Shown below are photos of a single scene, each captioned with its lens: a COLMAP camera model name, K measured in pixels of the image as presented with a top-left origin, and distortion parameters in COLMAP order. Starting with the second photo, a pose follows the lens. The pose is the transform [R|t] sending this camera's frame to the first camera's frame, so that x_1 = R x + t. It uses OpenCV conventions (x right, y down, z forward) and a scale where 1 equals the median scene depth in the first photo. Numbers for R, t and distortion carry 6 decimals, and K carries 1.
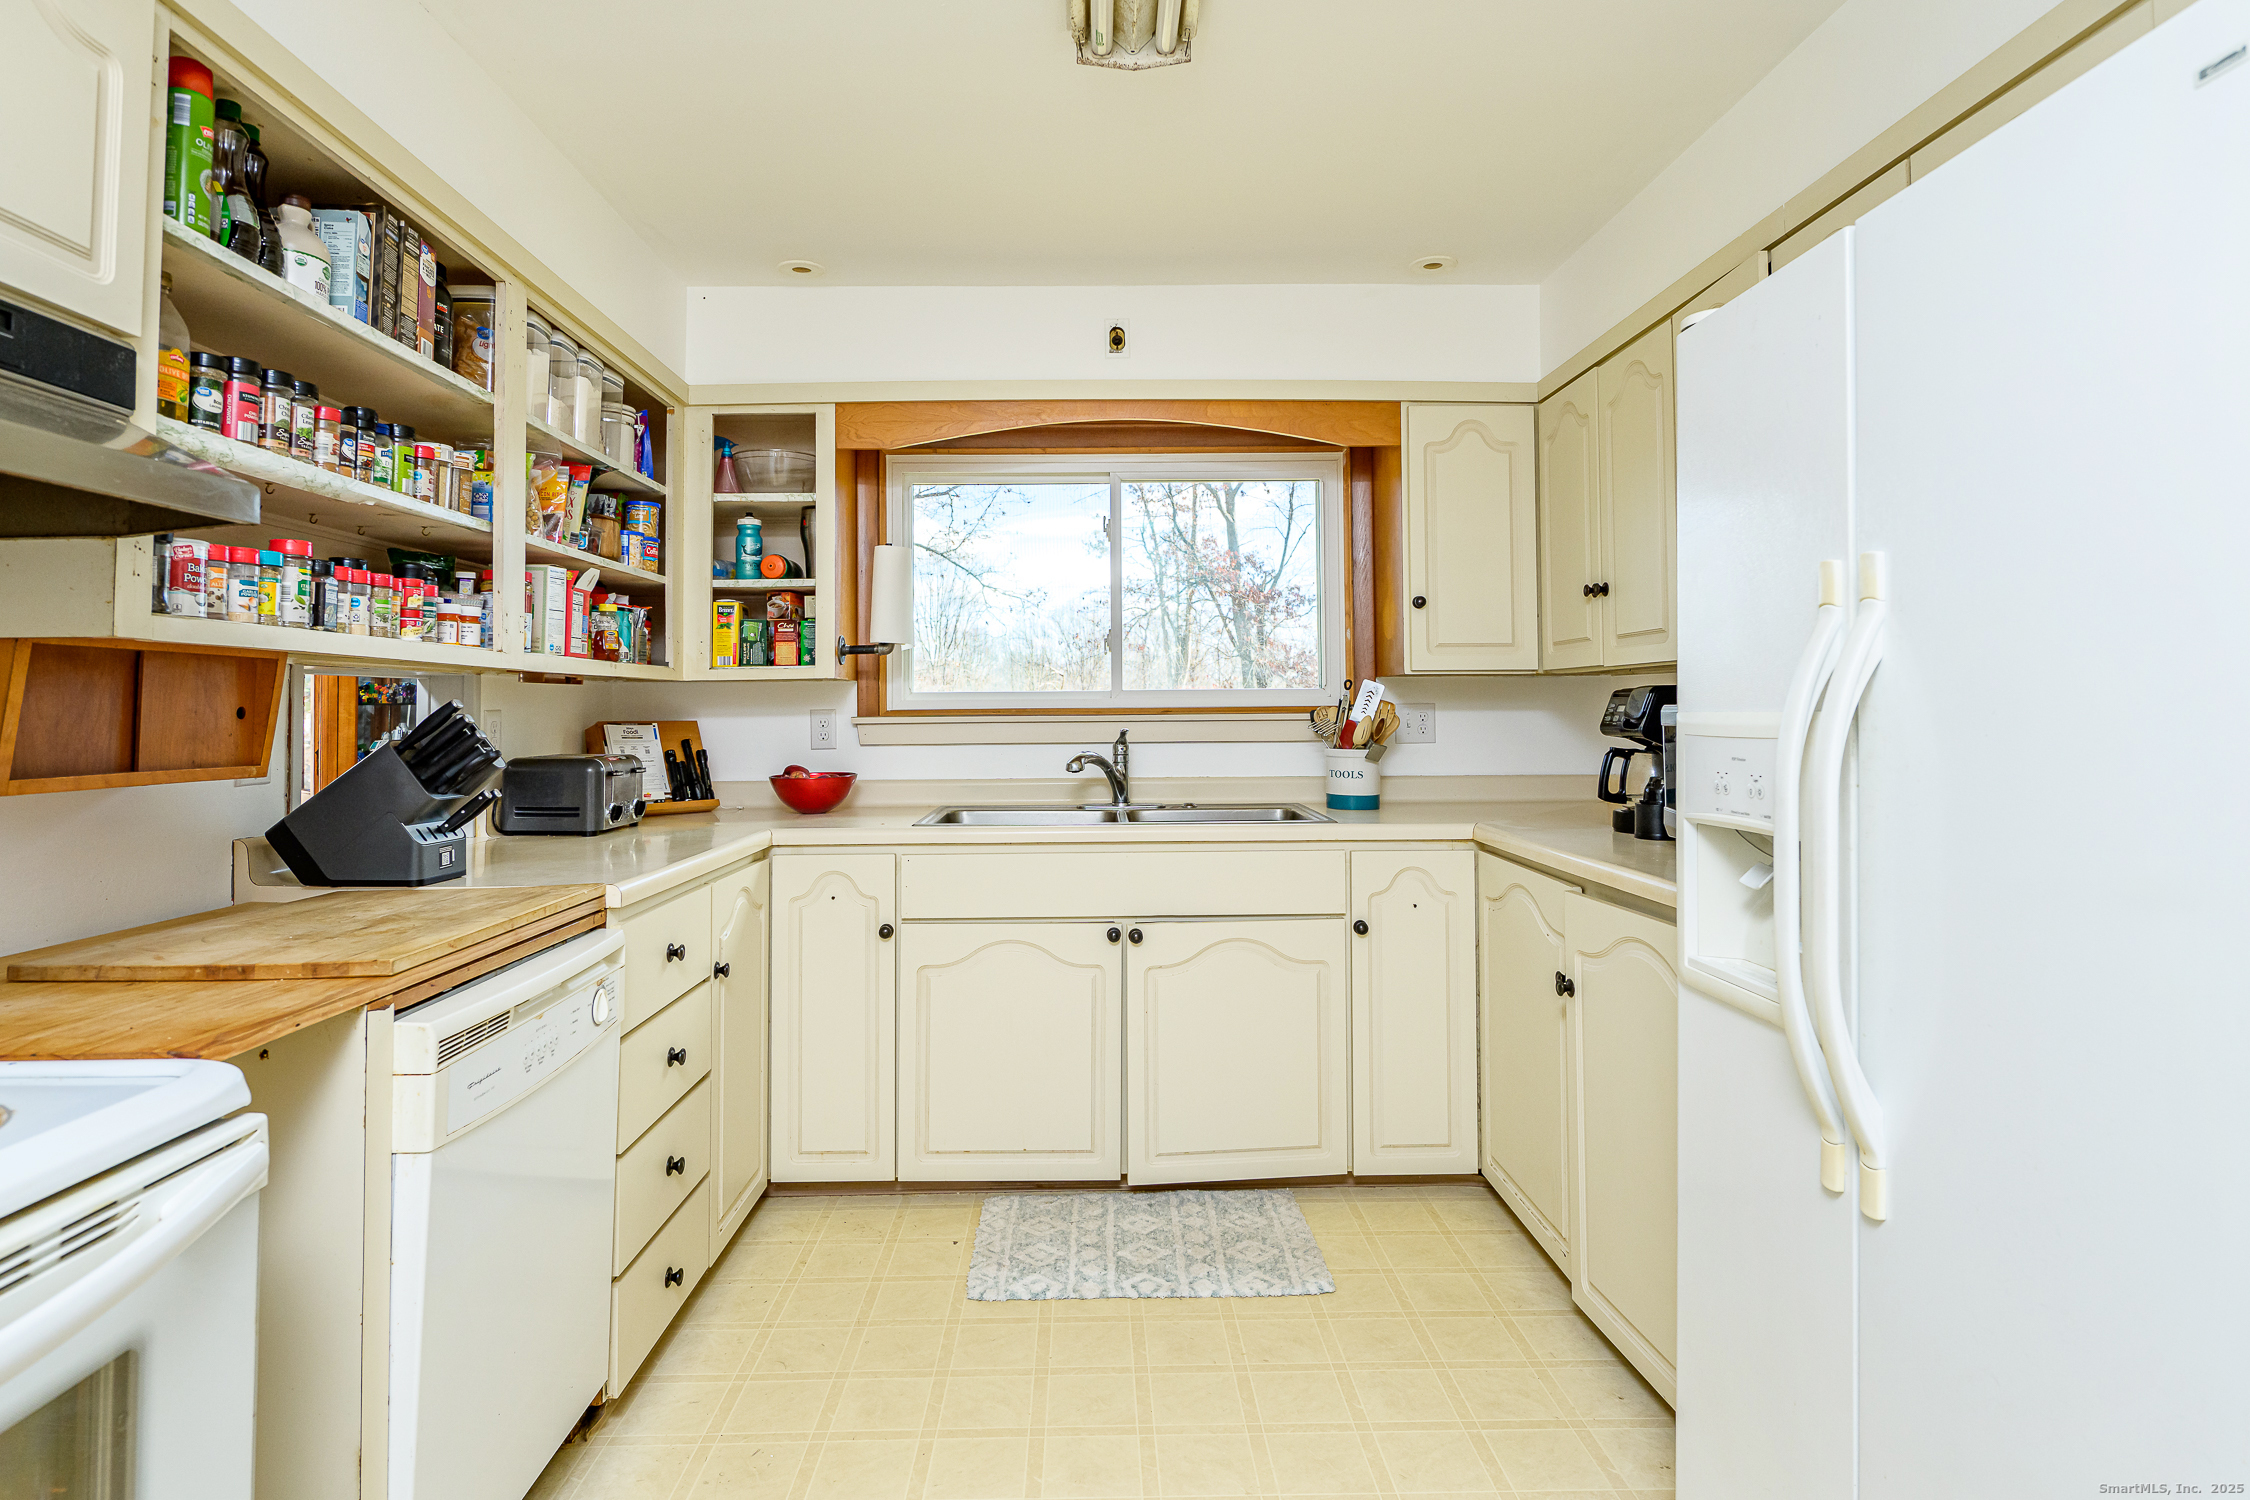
lens RADIAL K [[1153.2, 0, 1048.3], [0, 1153.2, 667.3], [0, 0, 1]] dist [-0.003930, -0.000737]
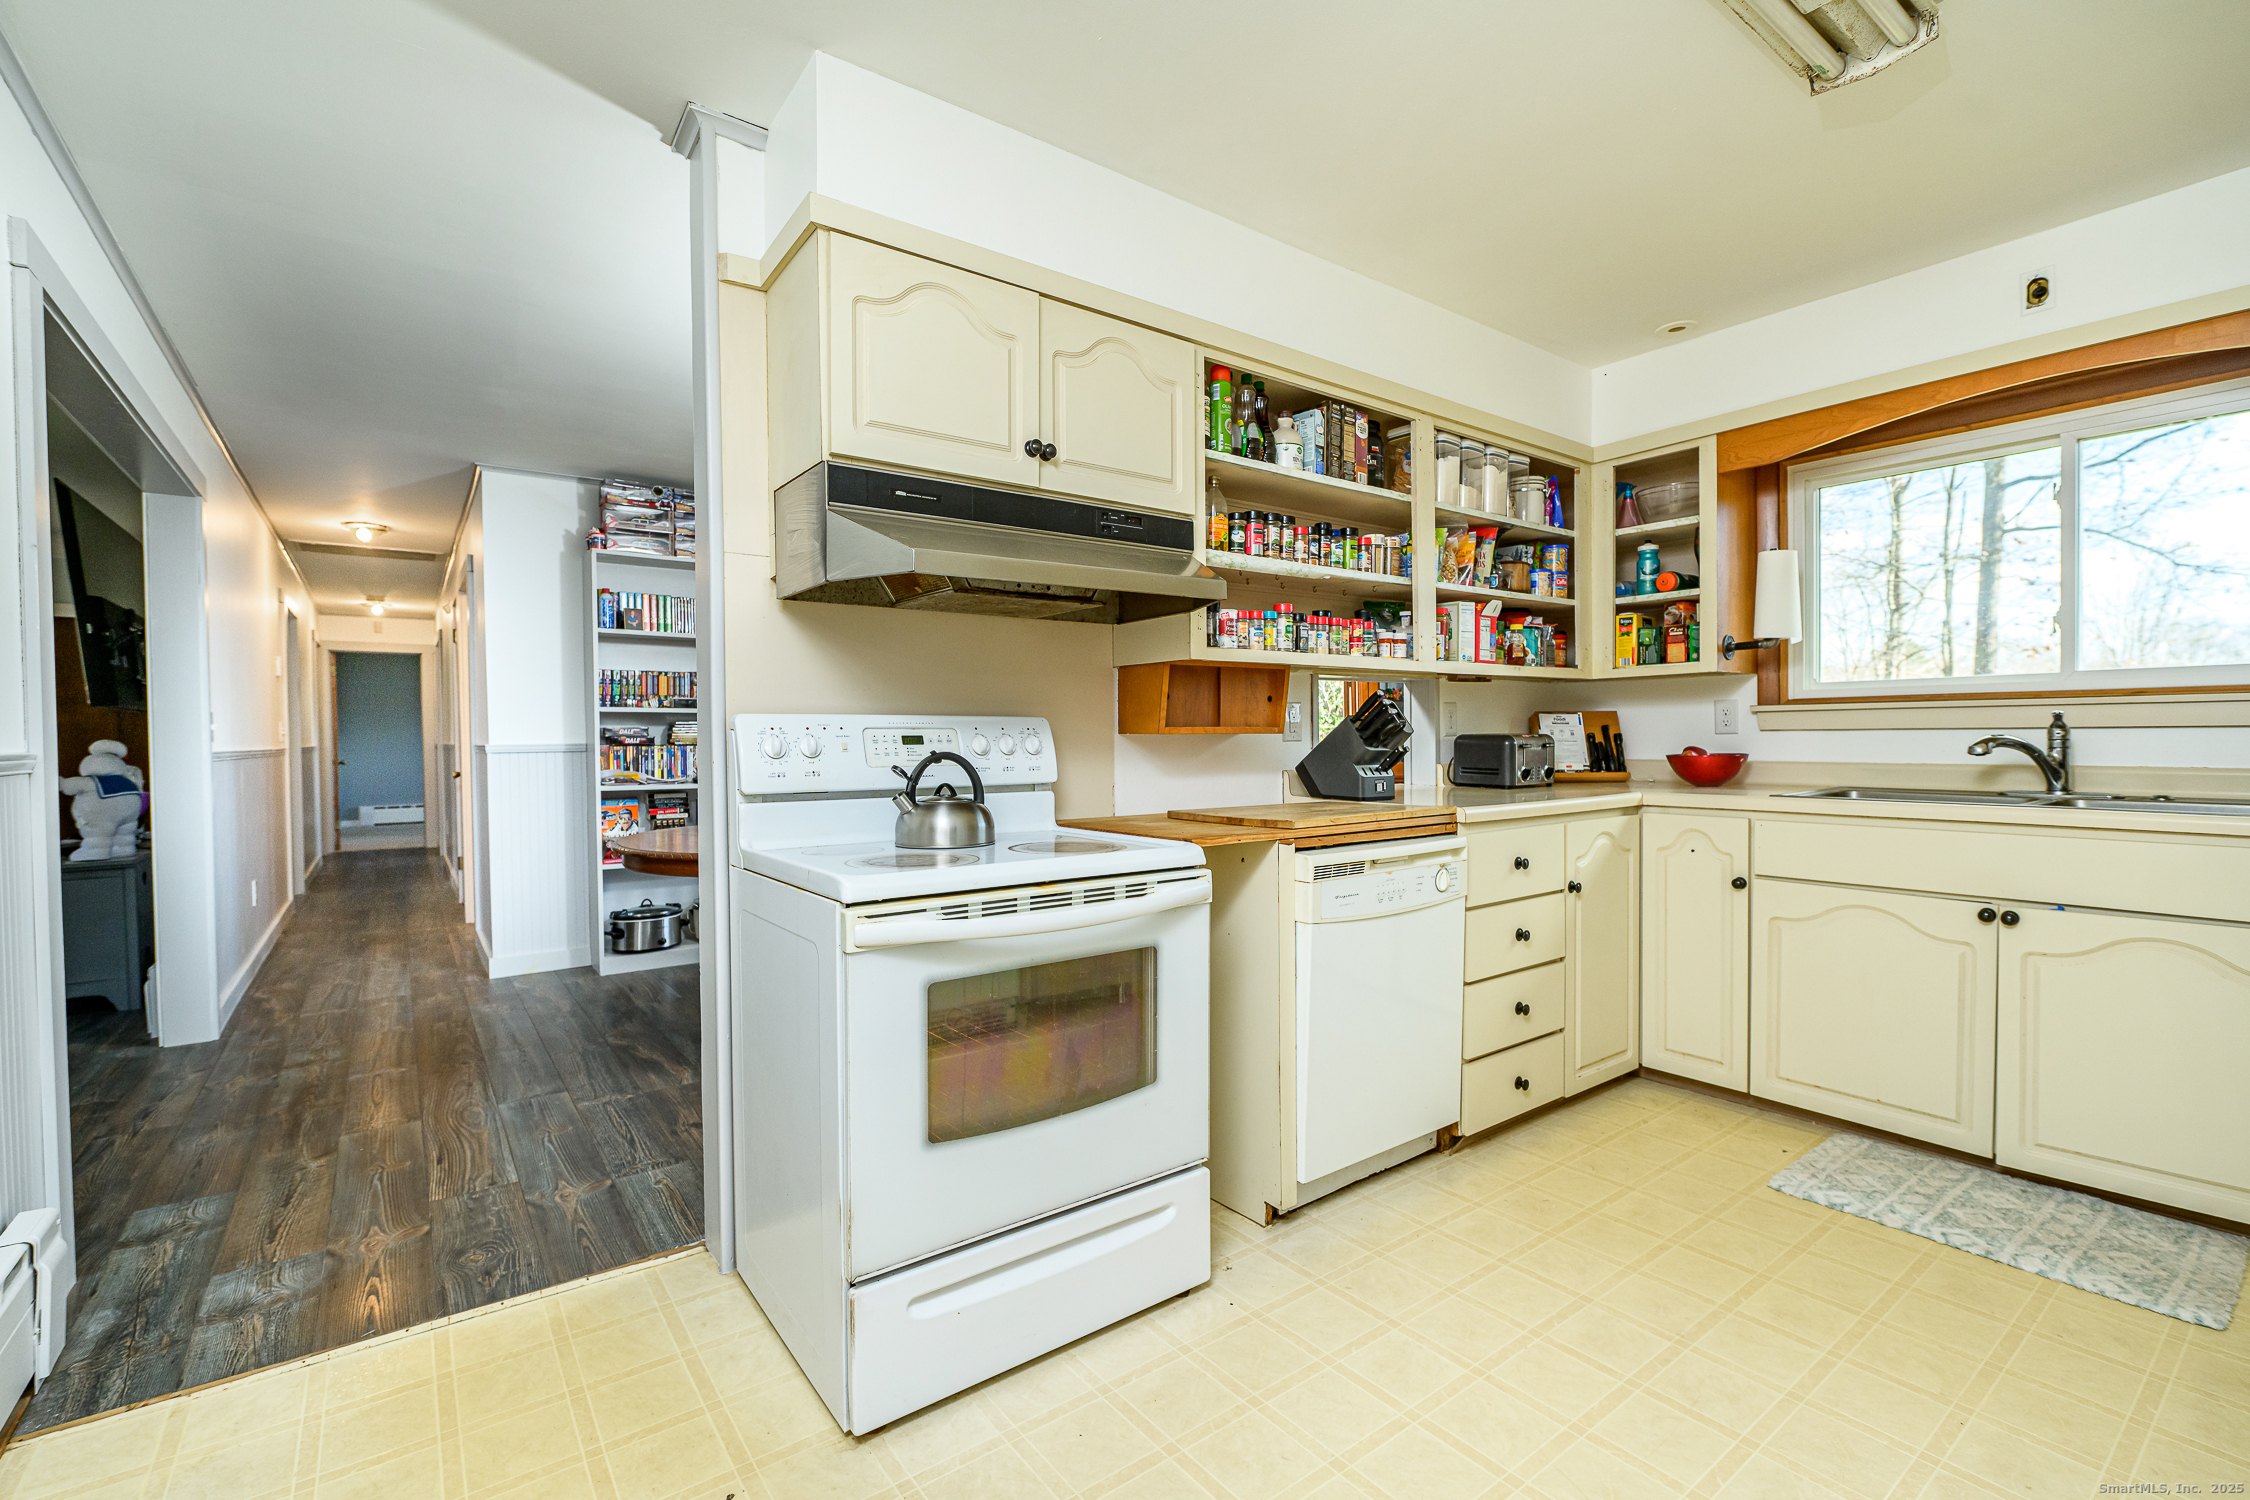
lens RADIAL K [[908.9, 0, 1088.2], [0, 908.9, 751.8], [0, 0, 1]] dist [-0.009589, -0.000041]
pose [[0.575866, 0.026598, -0.817111, 0.232268], [0.031745, 0.997989, 0.054858, 0.023539], [0.816928, -0.057530, 0.573864, -0.068006]]
